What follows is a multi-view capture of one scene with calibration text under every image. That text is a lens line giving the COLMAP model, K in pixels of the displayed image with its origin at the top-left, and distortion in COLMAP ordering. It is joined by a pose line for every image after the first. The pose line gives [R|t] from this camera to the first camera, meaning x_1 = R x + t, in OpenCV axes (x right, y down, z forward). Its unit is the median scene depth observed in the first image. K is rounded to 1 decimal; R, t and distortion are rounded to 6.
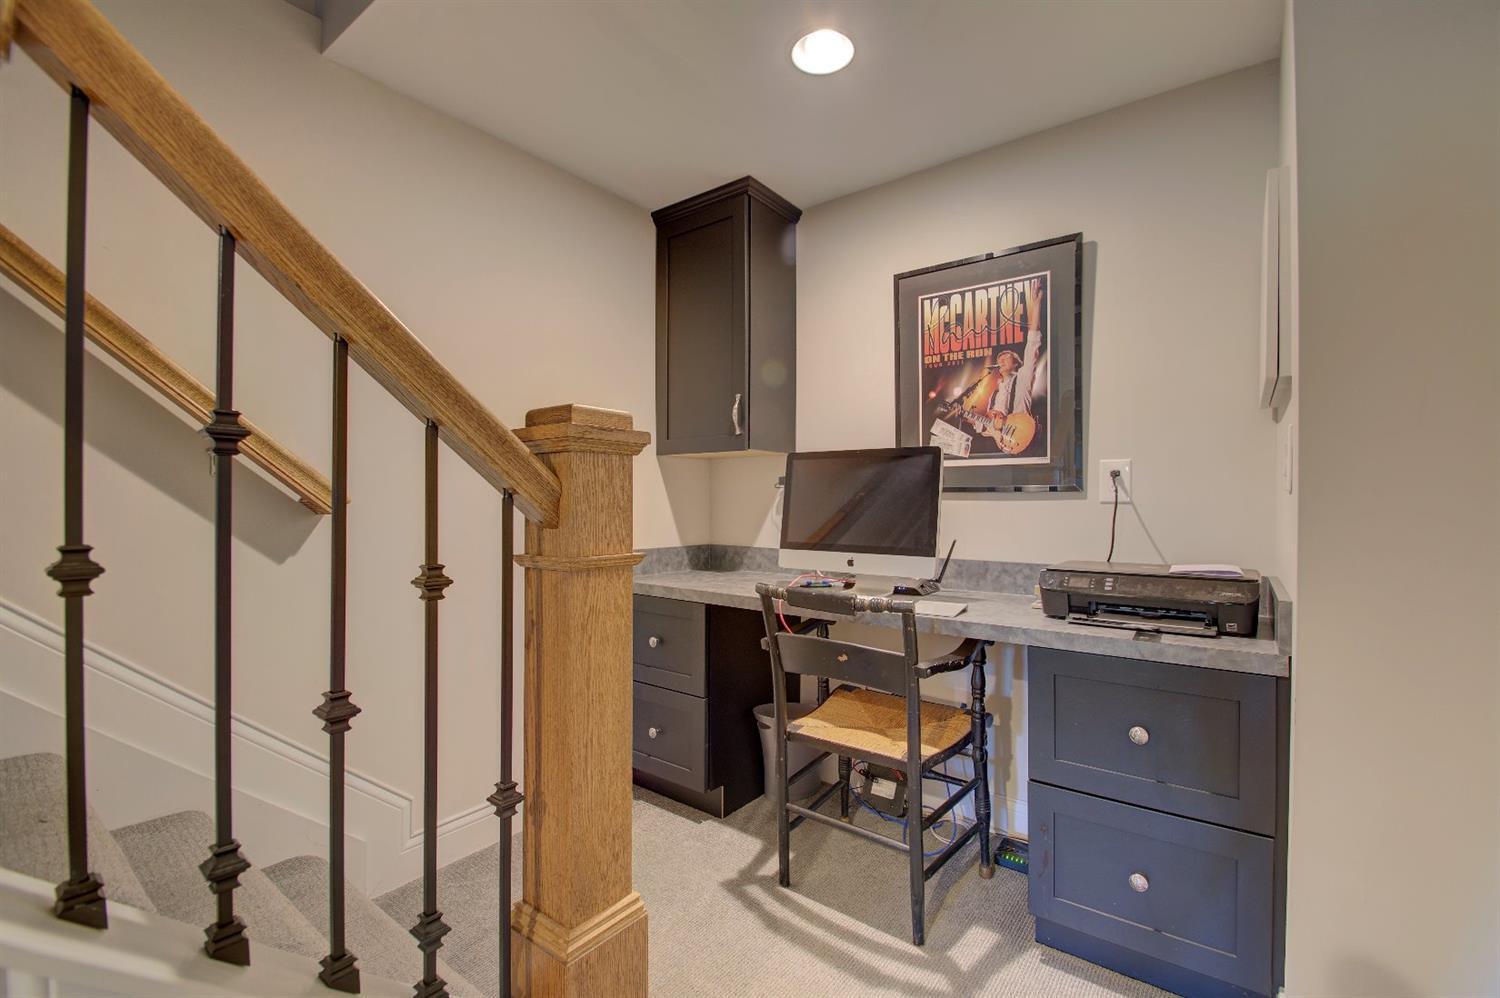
lens RADIAL K [[654.7, 0, 745.2], [0, 654.7, 499.1], [0, 0, 1]] dist [-0.003060, -0.002913]
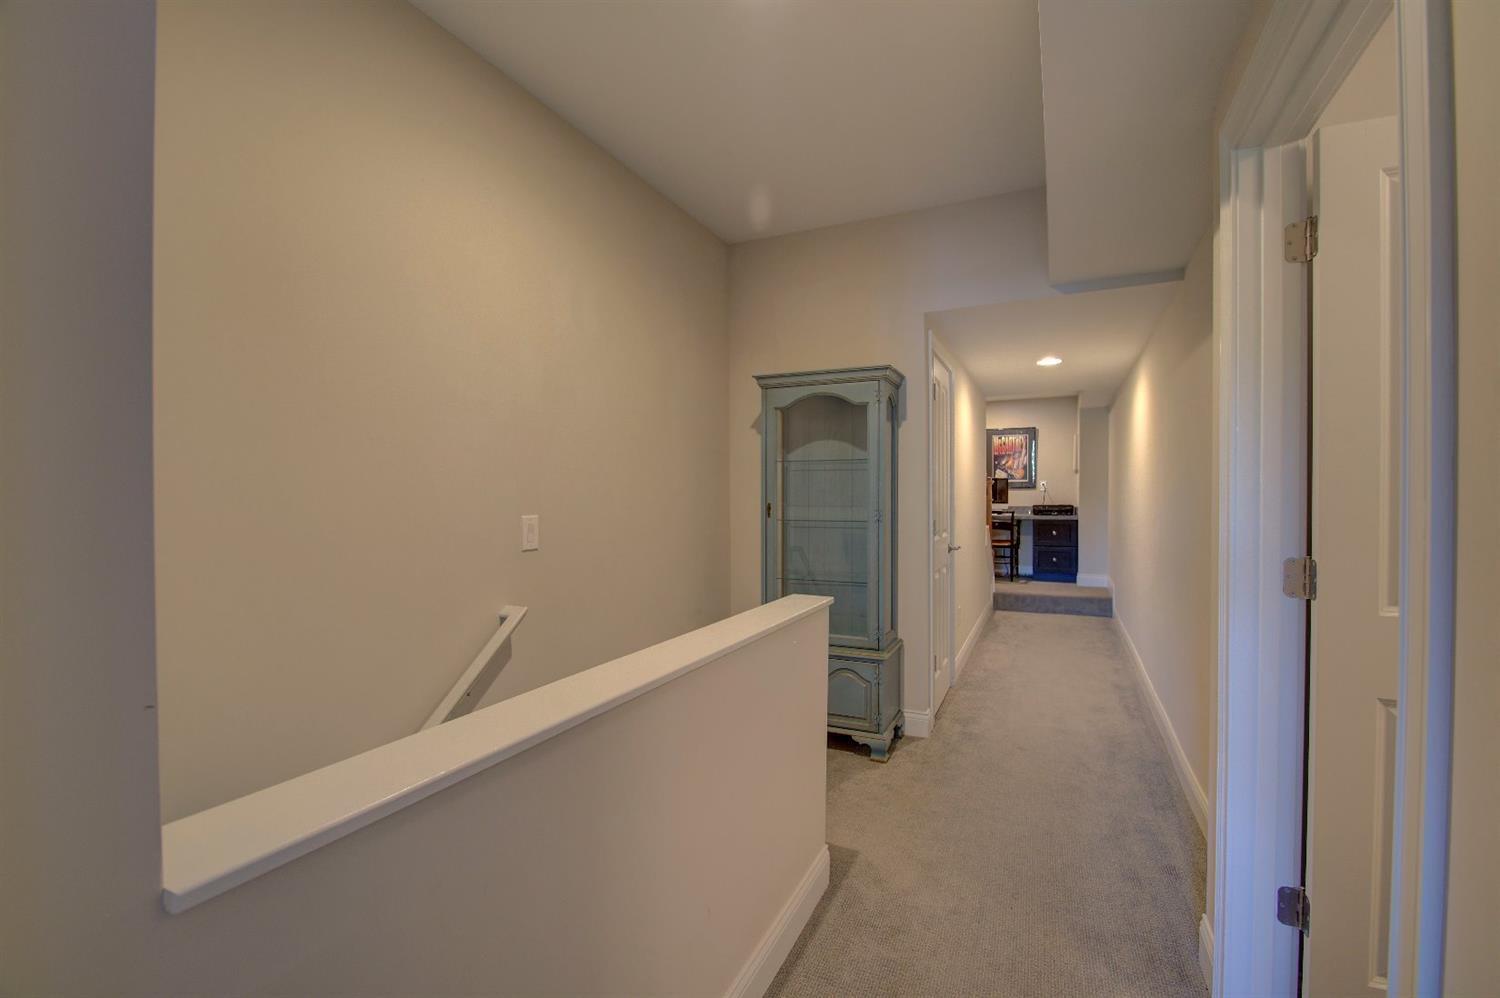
lens RADIAL K [[654.7, 0, 754.8], [0, 654.7, 497.7], [0, 0, 1]] dist [-0.003060, -0.002913]
pose [[0.972463, -0.012549, 0.232720, -2.110641], [0.009373, 0.999847, 0.014746, -0.028904], [-0.232869, -0.012159, 0.972432, -2.537700]]
